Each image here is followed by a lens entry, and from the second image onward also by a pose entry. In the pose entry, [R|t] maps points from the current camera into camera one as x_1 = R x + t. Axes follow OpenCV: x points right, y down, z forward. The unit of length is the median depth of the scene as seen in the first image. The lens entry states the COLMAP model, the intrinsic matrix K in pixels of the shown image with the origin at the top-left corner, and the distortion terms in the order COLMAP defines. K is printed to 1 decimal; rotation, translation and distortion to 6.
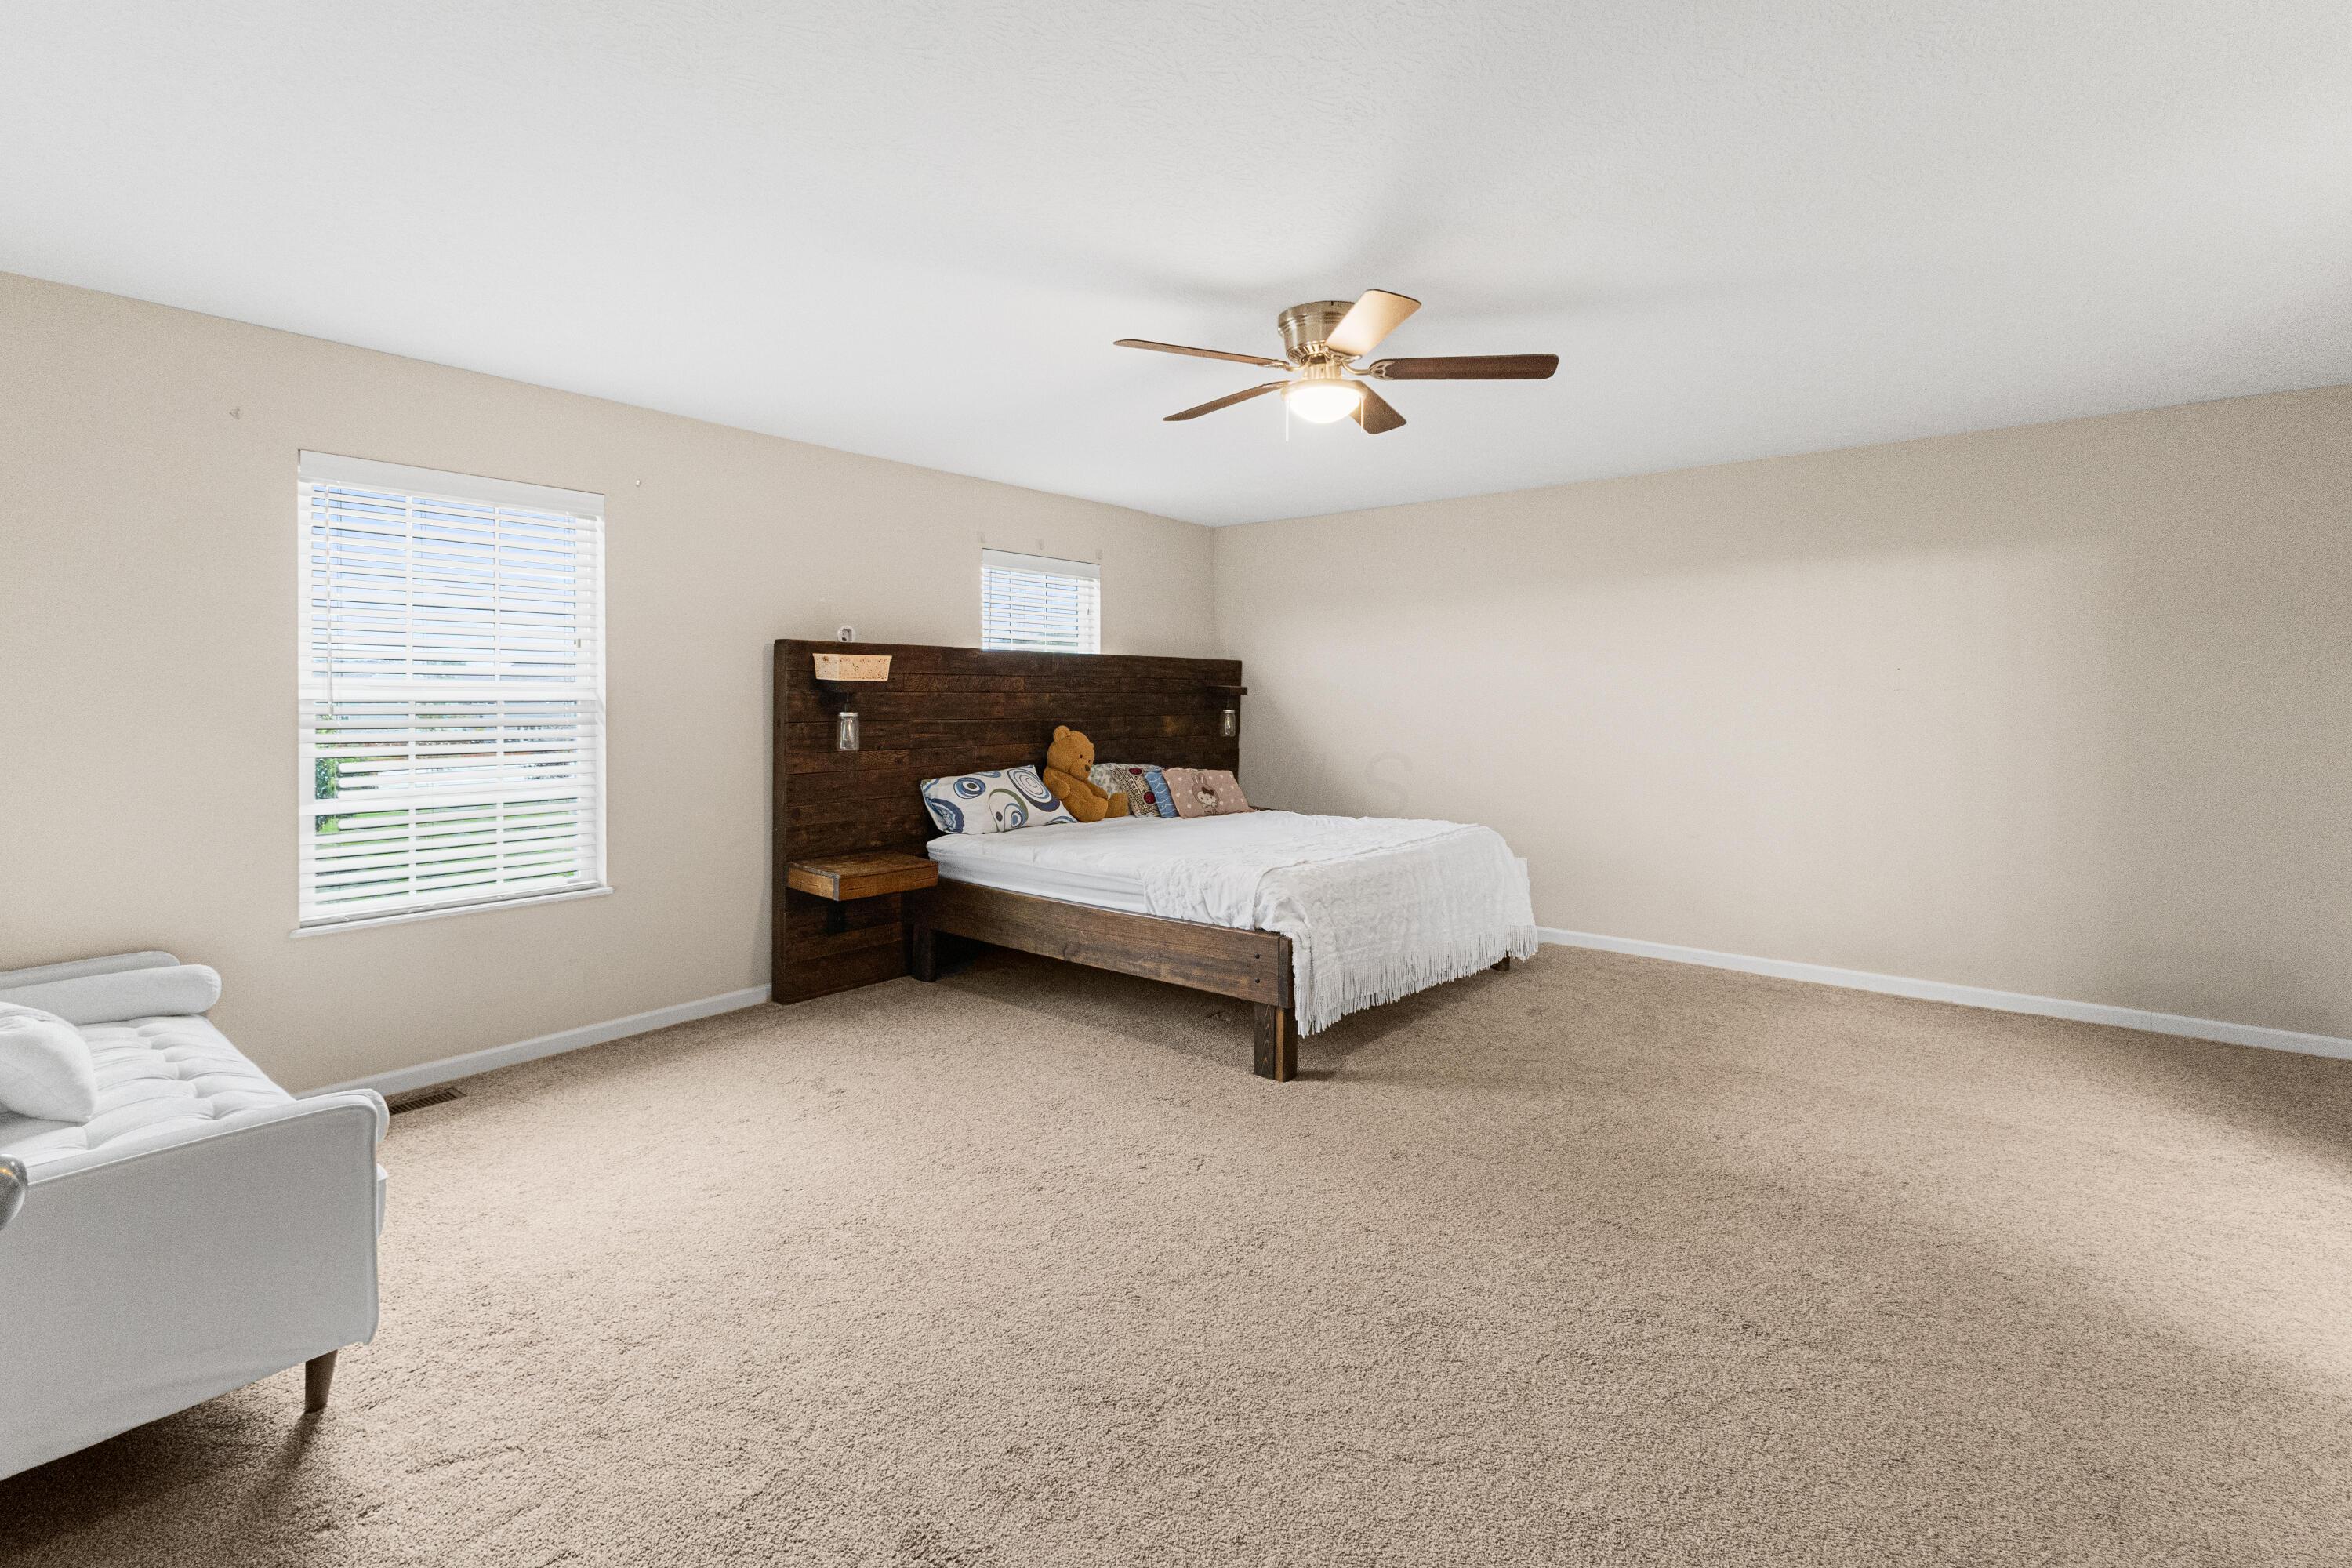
lens RADIAL K [[1031.8, 0, 1179.9], [0, 1031.8, 751.2], [0, 0, 1]] dist [0.001756, -0.000279]
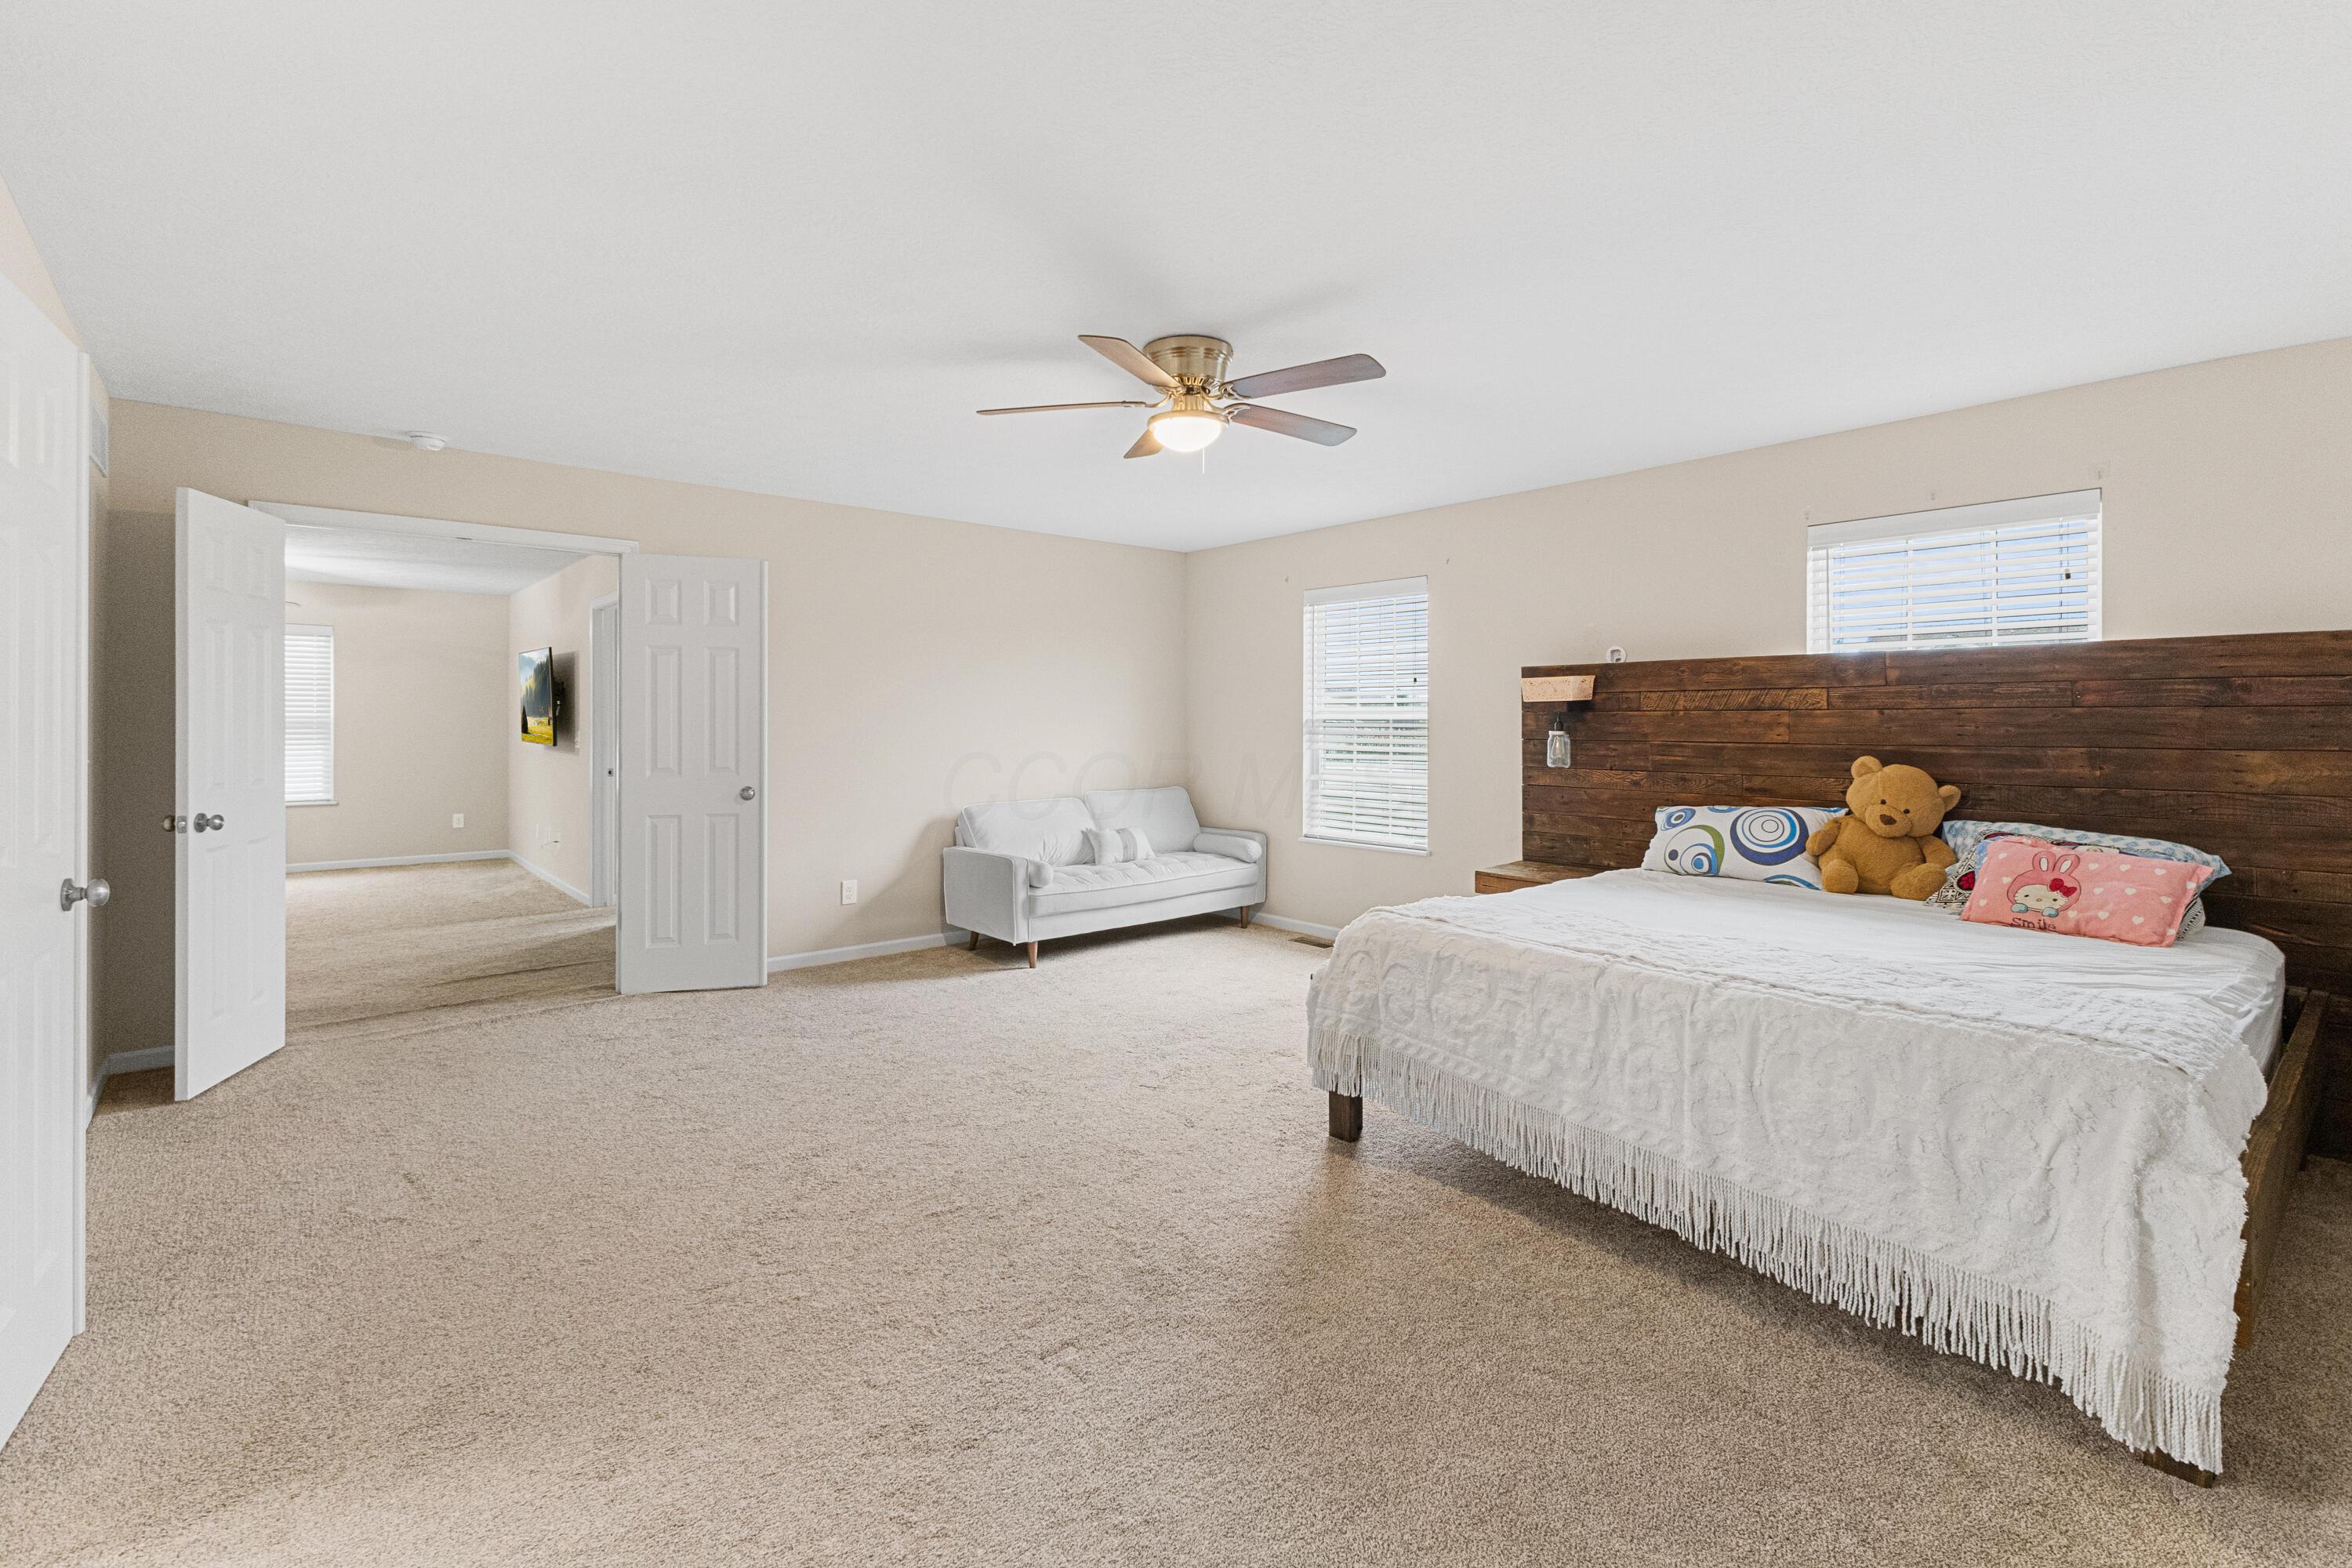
lens RADIAL K [[1001.9, 0, 1165.7], [0, 1001.9, 727.4], [0, 0, 1]] dist [0.000634, -0.000050]
pose [[-0.203188, -0.000643, -0.979140, 0.709735], [-0.057135, 0.998304, 0.011200, -0.026889], [0.977471, 0.058219, -0.202880, 0.738456]]
